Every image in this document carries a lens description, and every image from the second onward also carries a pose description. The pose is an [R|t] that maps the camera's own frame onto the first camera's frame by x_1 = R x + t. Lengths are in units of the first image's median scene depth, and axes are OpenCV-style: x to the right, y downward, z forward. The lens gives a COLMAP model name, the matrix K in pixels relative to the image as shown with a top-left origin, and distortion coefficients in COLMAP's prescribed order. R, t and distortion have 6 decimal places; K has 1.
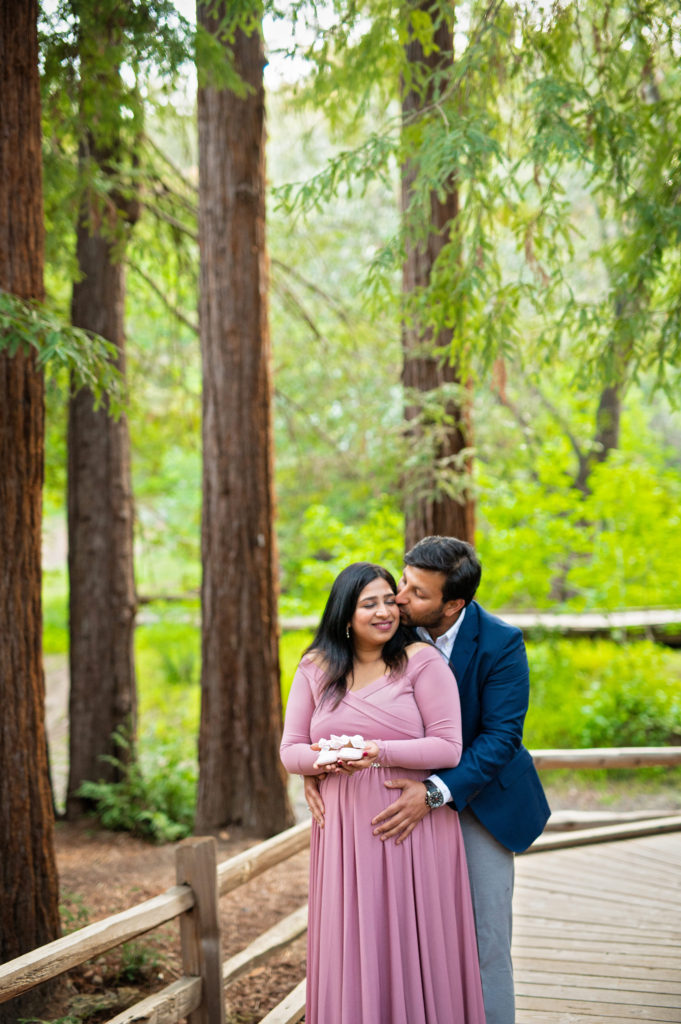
lens RADIAL K [[1427.8, 0, 340.5], [0, 1427.8, 512.0], [0, 0, 1]] dist [-0.002640, 0.036484]
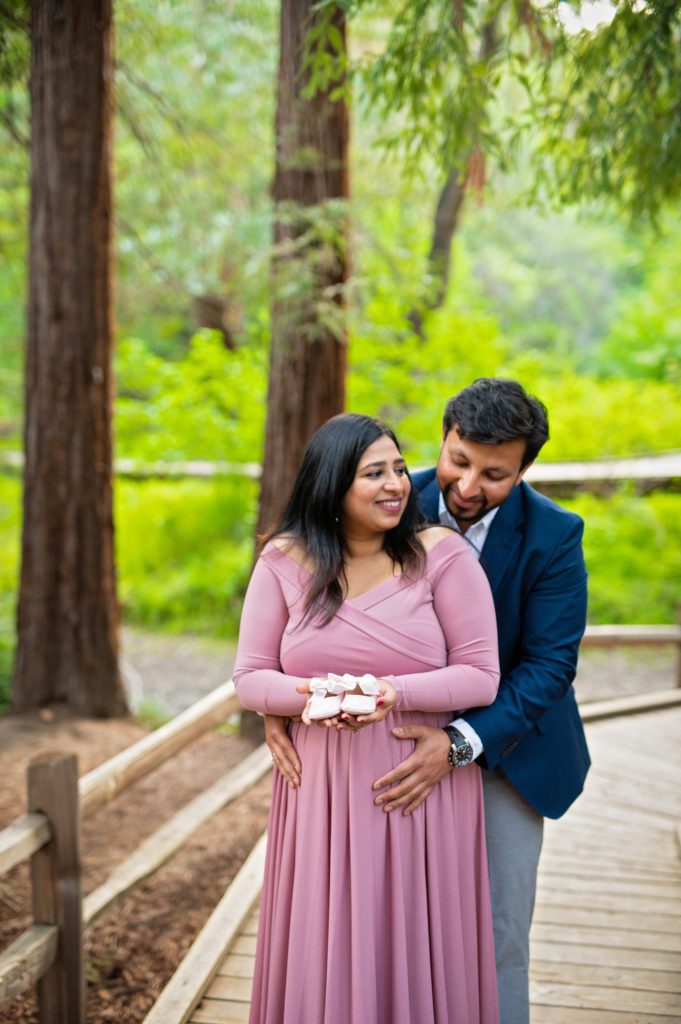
lens RADIAL K [[1427.8, 0, 340.5], [0, 1427.8, 512.0], [0, 0, 1]] dist [-0.002640, 0.036484]
pose [[0.987600, 0.030708, 0.153961, -0.068774], [-0.047260, 0.993346, 0.105028, 0.007541], [-0.149711, -0.111002, 0.982479, 0.217620]]
